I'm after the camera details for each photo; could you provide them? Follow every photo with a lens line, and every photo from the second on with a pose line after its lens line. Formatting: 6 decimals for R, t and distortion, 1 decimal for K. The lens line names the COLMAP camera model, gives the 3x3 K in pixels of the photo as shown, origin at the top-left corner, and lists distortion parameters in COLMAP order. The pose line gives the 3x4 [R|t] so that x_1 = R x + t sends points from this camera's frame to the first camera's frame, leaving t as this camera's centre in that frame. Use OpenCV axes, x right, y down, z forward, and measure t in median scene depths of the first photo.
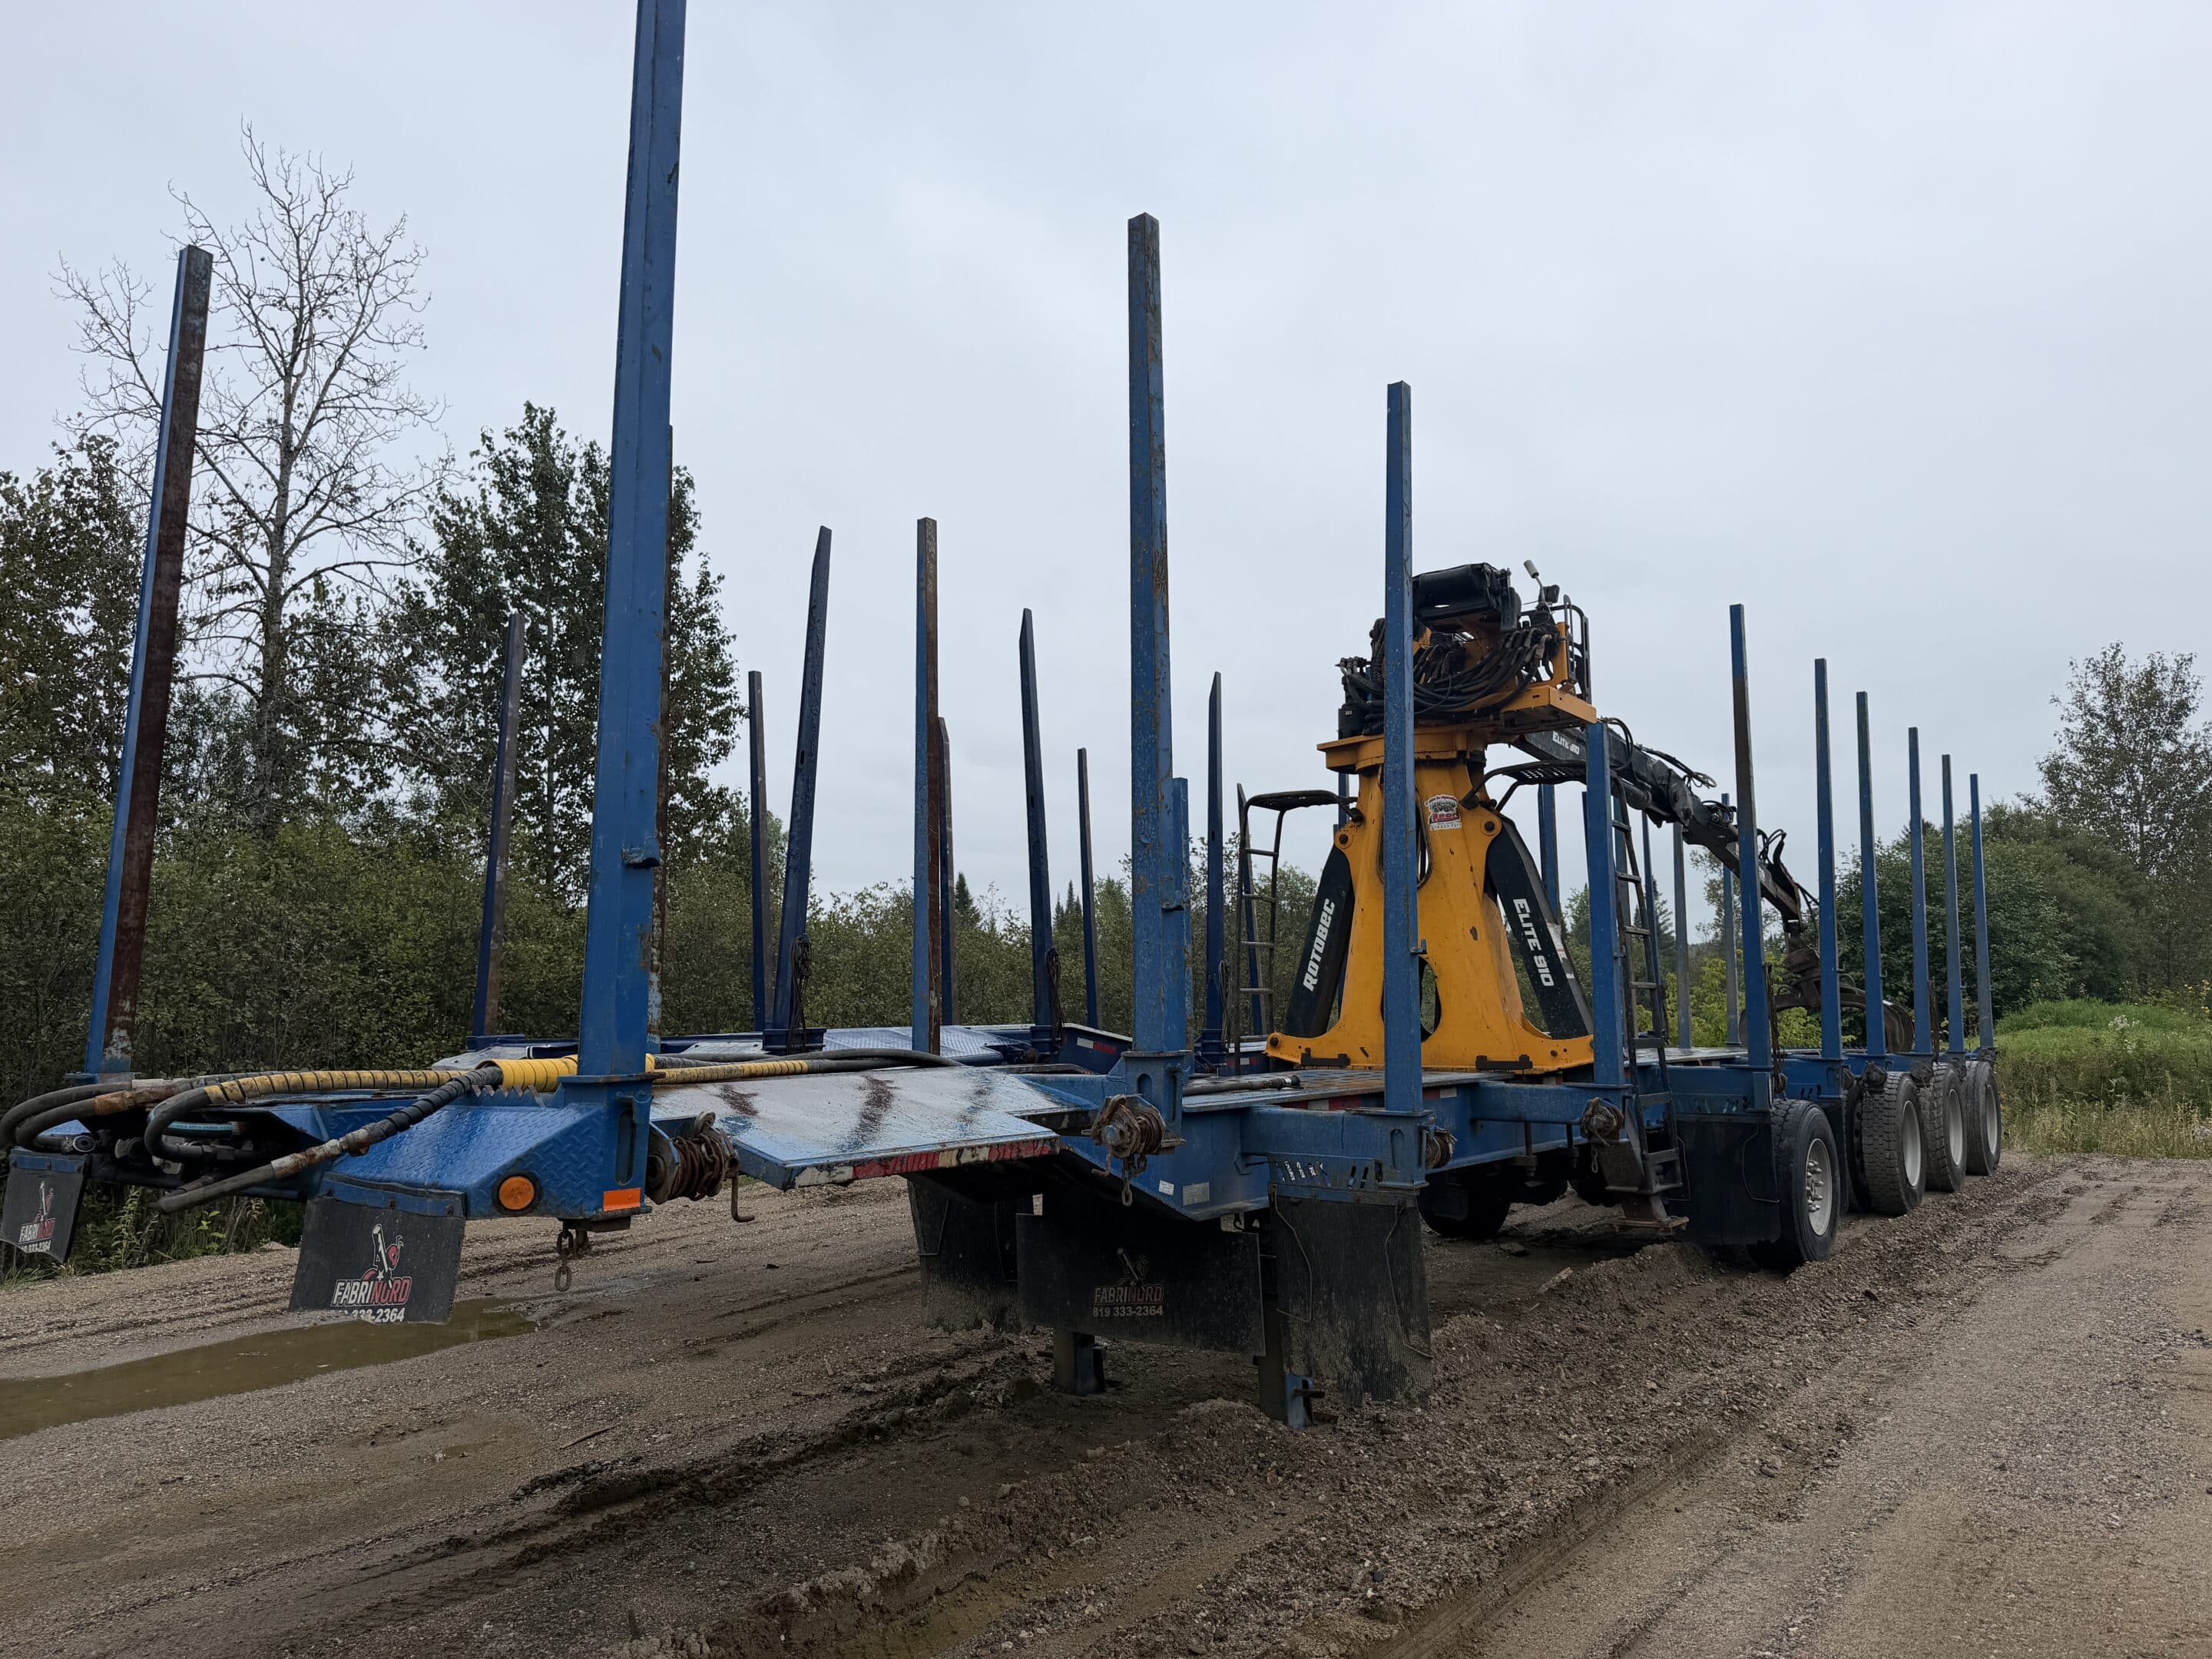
lens RADIAL K [[1467.7, 0, 1106.0], [0, 1467.7, 829.5], [0, 0, 1]] dist [0.134192, -0.155689]
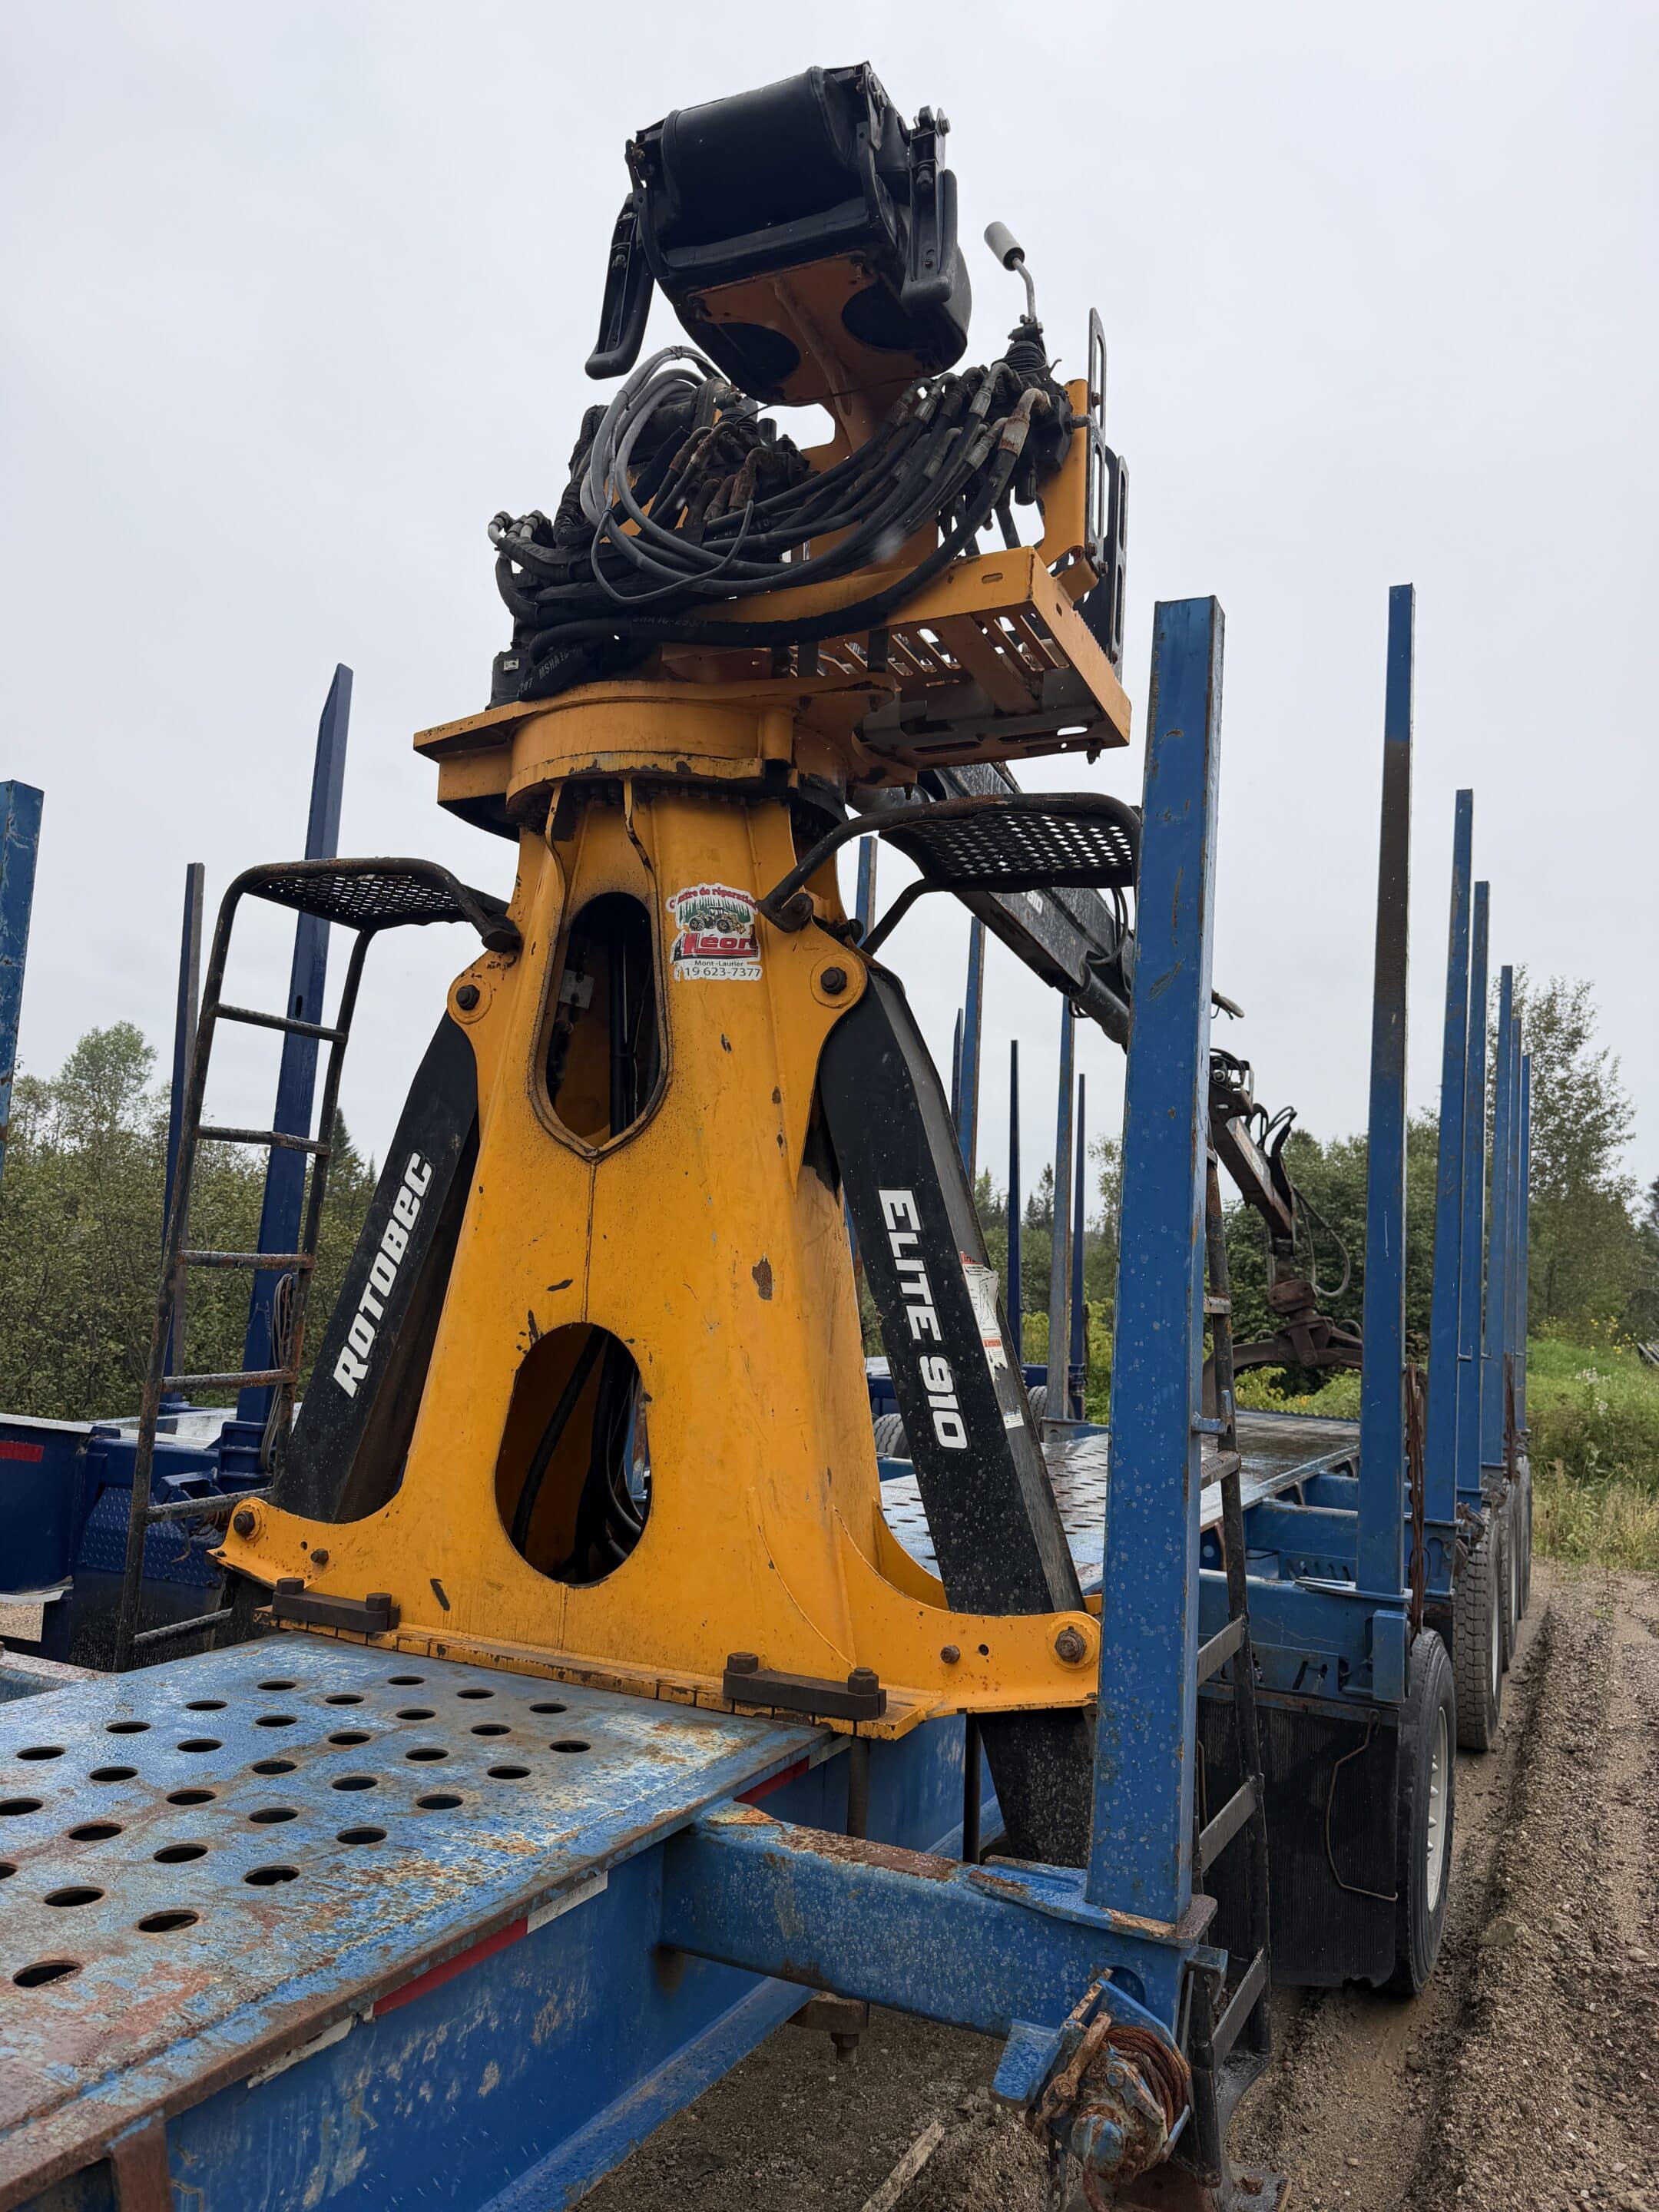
lens RADIAL K [[1467.7, 0, 829.5], [0, 1467.7, 1106.0], [0, 0, 1]] dist [0.134192, -0.155689]
pose [[0.976526, 0.080722, 0.199702, 0.178489], [-0.082636, 0.996579, 0.001253, 0.025991], [-0.198918, -0.017726, 0.979856, 0.613372]]
